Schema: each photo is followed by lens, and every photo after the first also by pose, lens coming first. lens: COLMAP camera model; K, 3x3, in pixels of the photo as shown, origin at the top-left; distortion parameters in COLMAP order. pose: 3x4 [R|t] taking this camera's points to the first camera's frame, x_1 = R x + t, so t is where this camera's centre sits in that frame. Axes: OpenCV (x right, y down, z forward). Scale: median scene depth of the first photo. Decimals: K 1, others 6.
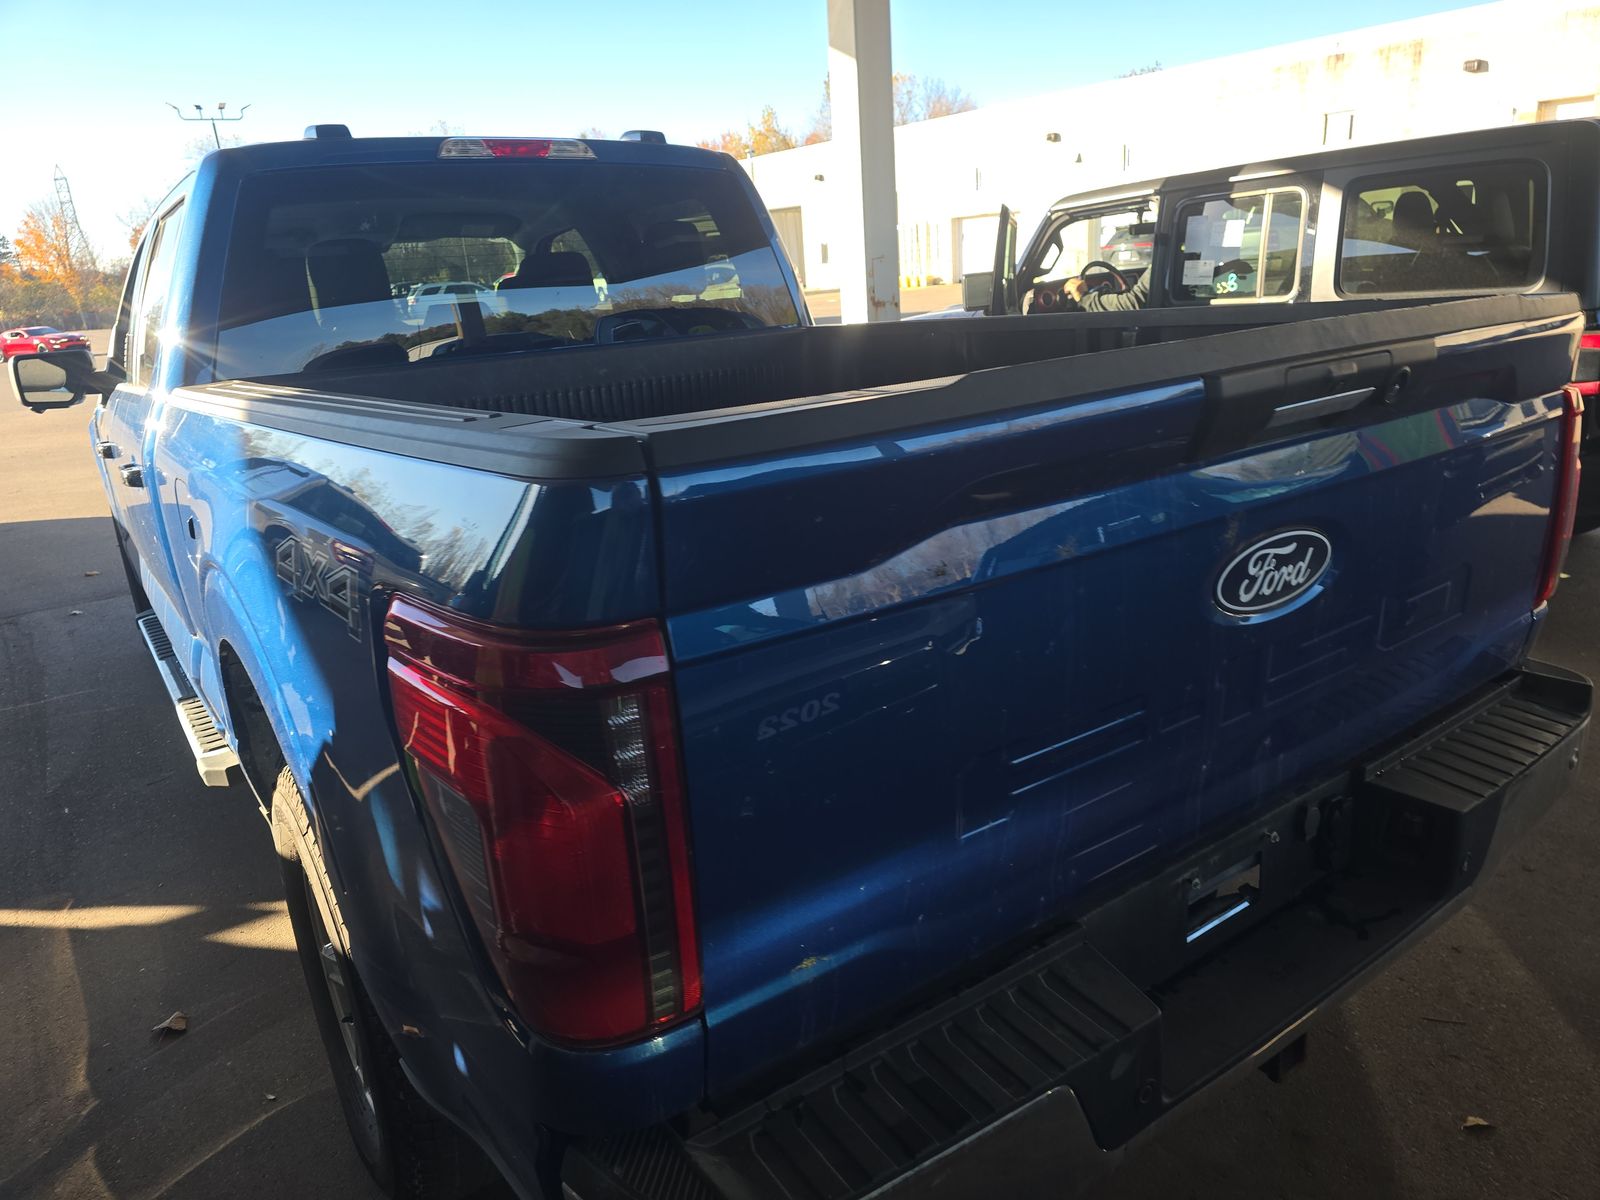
lens RADIAL K [[1069.7, 0, 810.1], [0, 1069.7, 605.0], [0, 0, 1]] dist [0.049195, -0.047530]
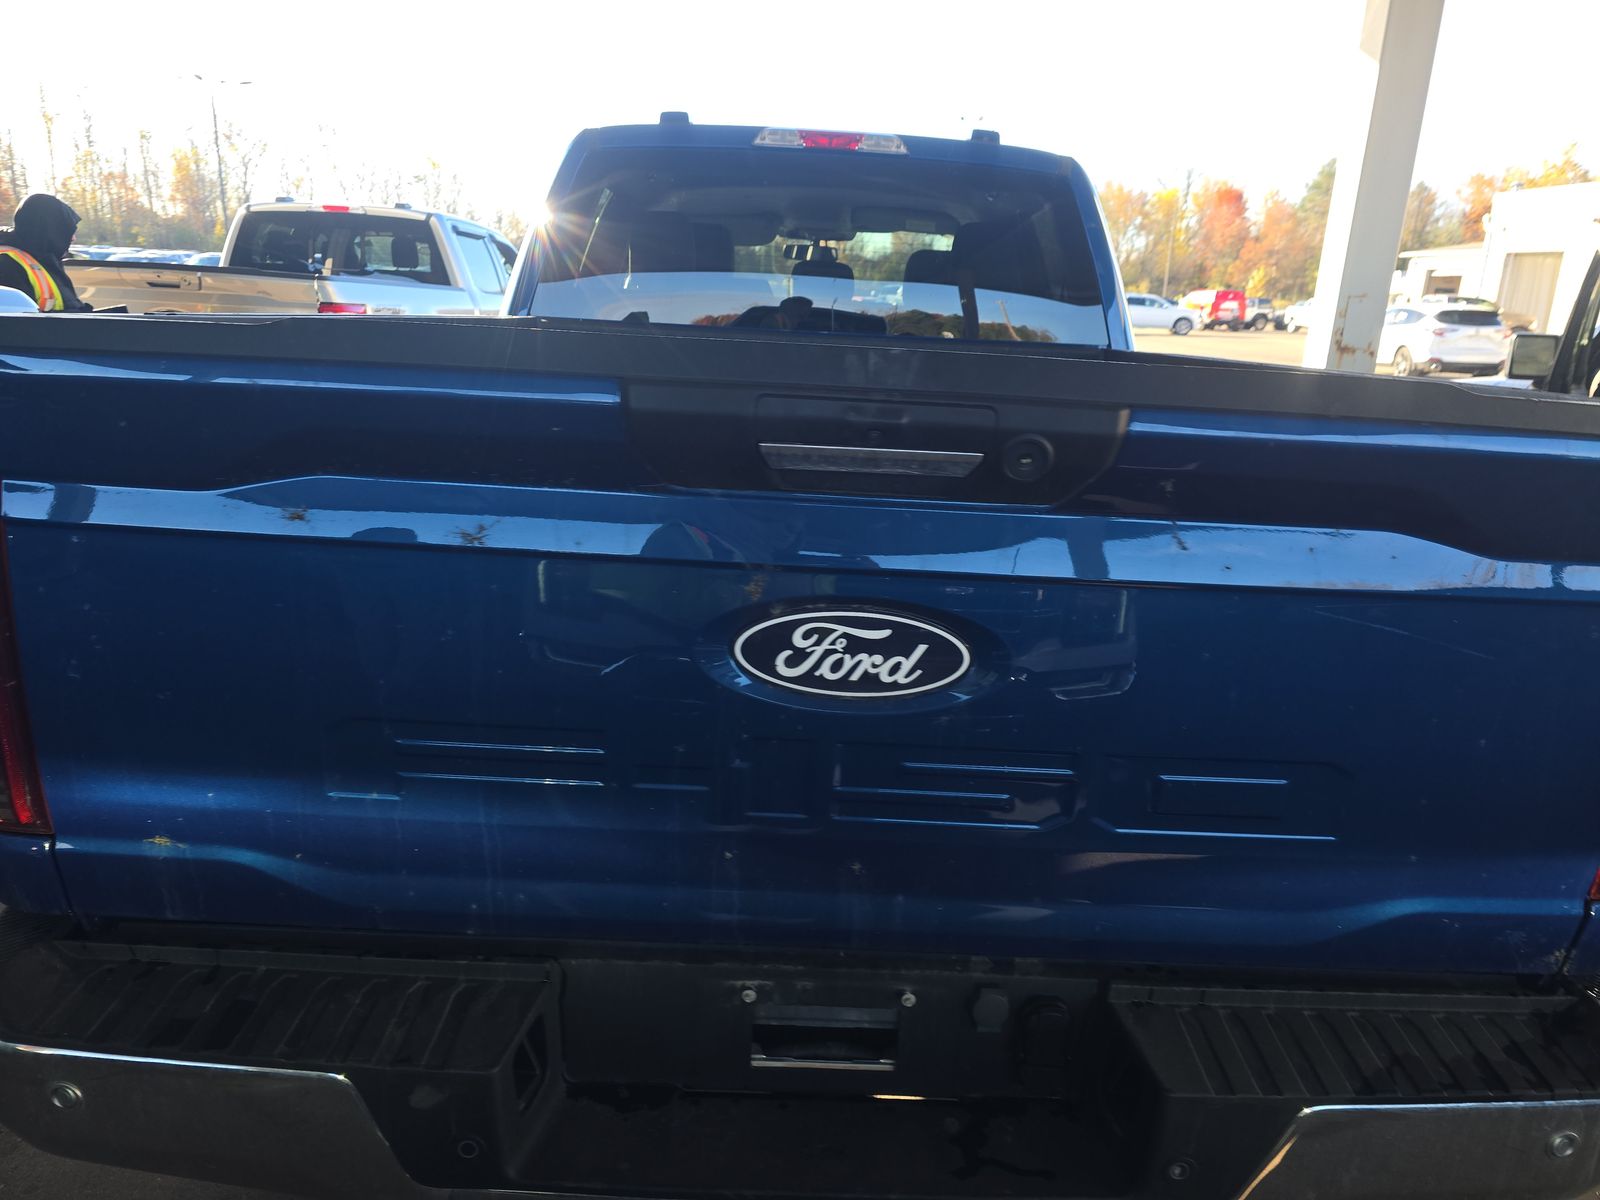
lens RADIAL K [[1069.7, 0, 813.5], [0, 1069.7, 596.9], [0, 0, 1]] dist [0.049195, -0.047530]
pose [[0.818352, 0.259482, -0.512805, 0.794405], [-0.269361, 0.961374, 0.056603, -0.109350], [0.507685, 0.091808, 0.856637, 0.289627]]
